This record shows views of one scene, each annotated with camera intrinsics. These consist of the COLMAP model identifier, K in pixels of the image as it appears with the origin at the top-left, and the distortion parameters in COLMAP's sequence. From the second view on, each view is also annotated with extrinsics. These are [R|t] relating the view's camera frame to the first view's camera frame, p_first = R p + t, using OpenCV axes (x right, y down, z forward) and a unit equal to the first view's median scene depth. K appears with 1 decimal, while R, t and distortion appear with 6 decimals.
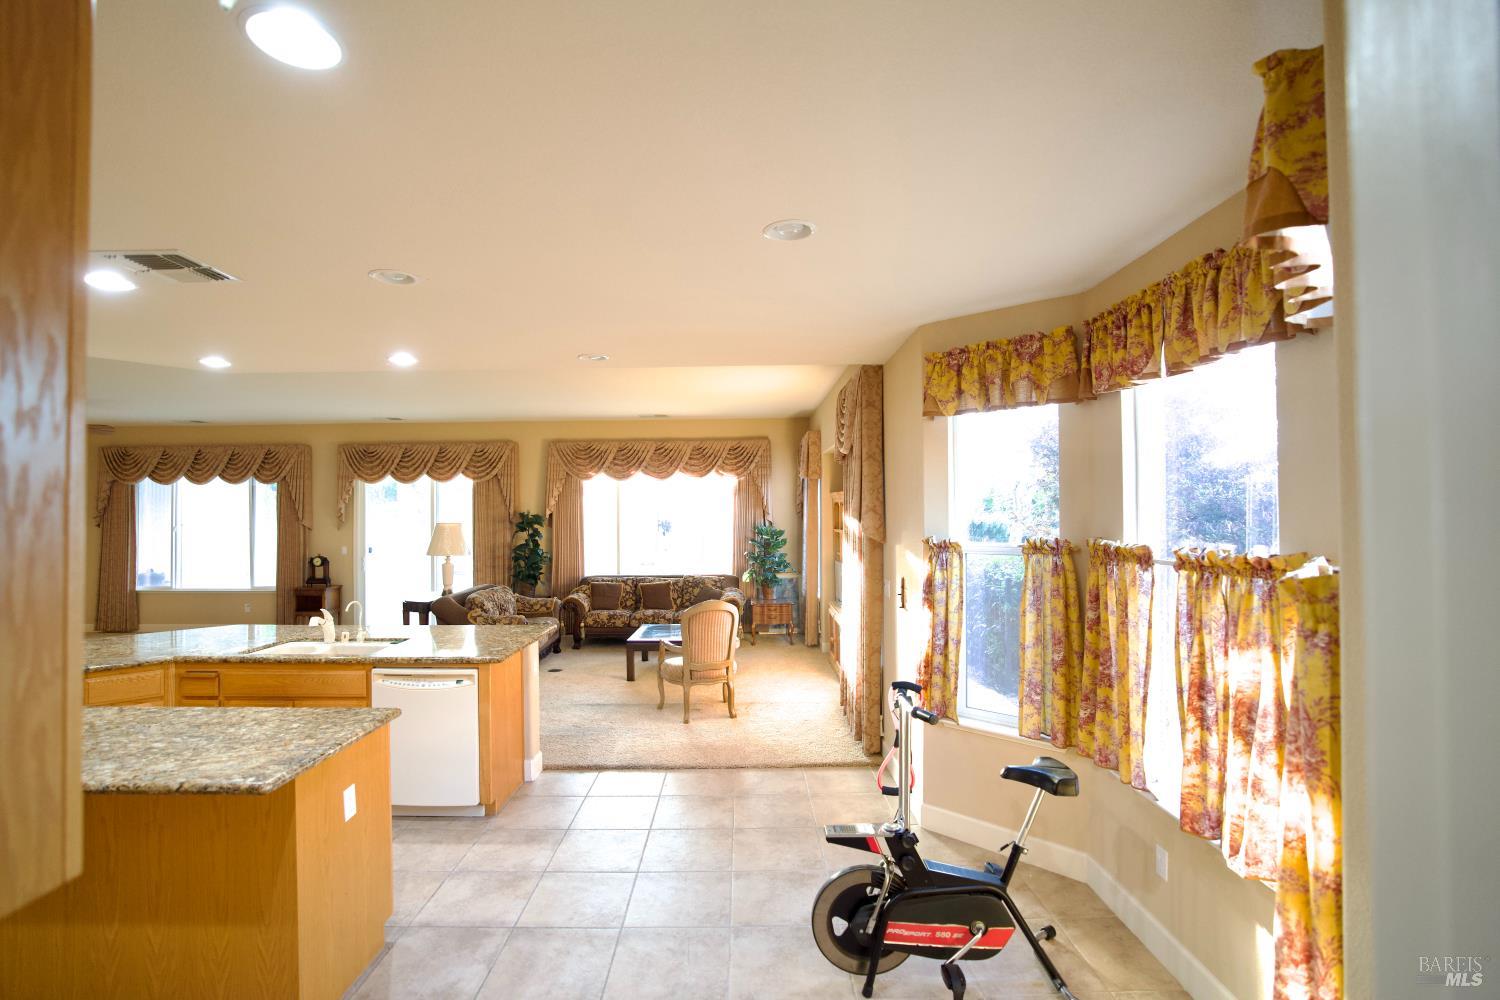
lens RADIAL K [[693.2, 0, 744.7], [0, 693.2, 497.9], [0, 0, 1]] dist [-0.072160, 0.028789]
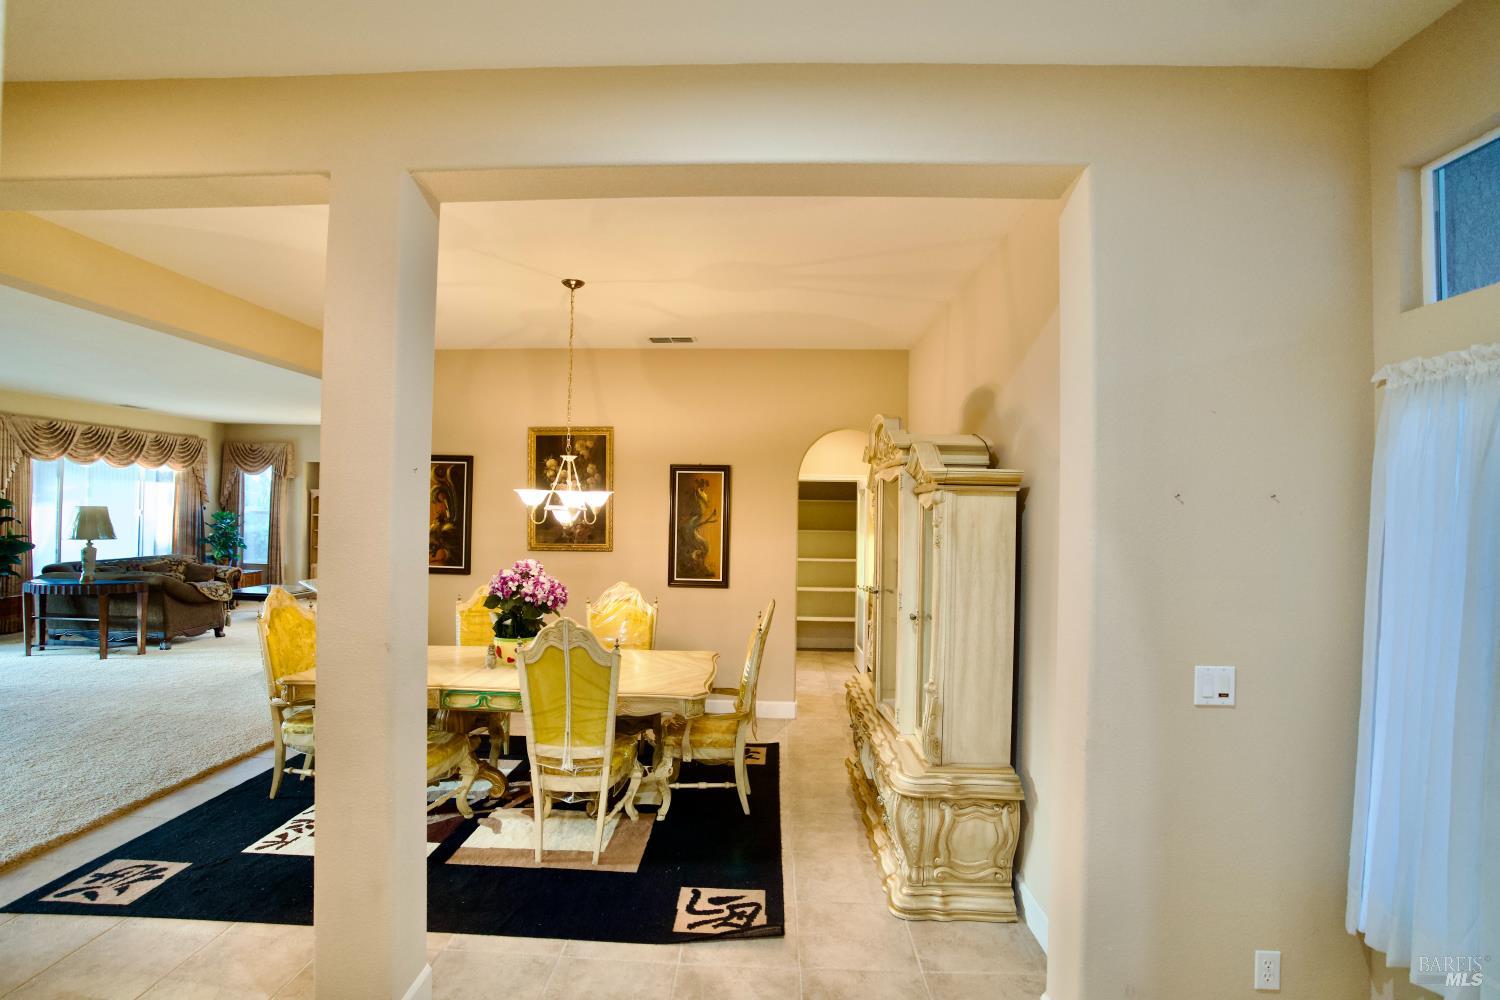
lens RADIAL K [[693.2, 0, 744.7], [0, 693.2, 497.9], [0, 0, 1]] dist [-0.072160, 0.028789]
pose [[0.042468, 0.026306, 0.998751, -1.079213], [-0.037691, 0.998984, -0.024710, 0.010220], [-0.998387, -0.036594, 0.043416, 0.022429]]
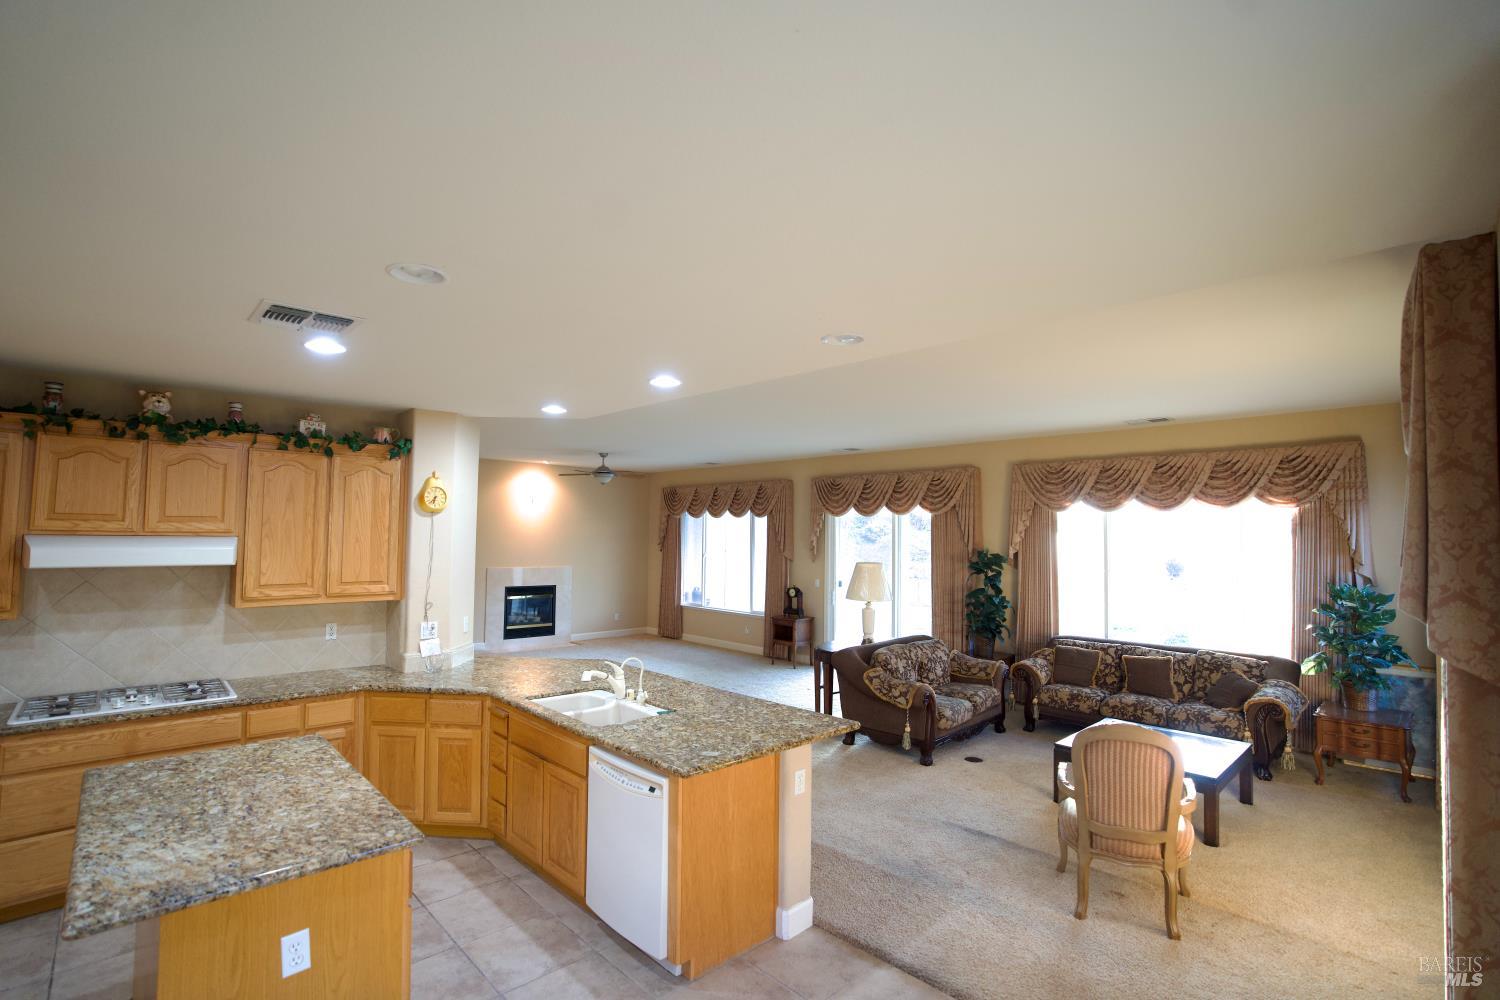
lens RADIAL K [[693.2, 0, 744.7], [0, 693.2, 497.9], [0, 0, 1]] dist [-0.072160, 0.028789]
pose [[0.688481, -0.022731, -0.724898, 0.085906], [-0.004502, 0.999356, -0.035613, -0.011918], [0.725240, 0.027782, 0.687935, 0.213191]]
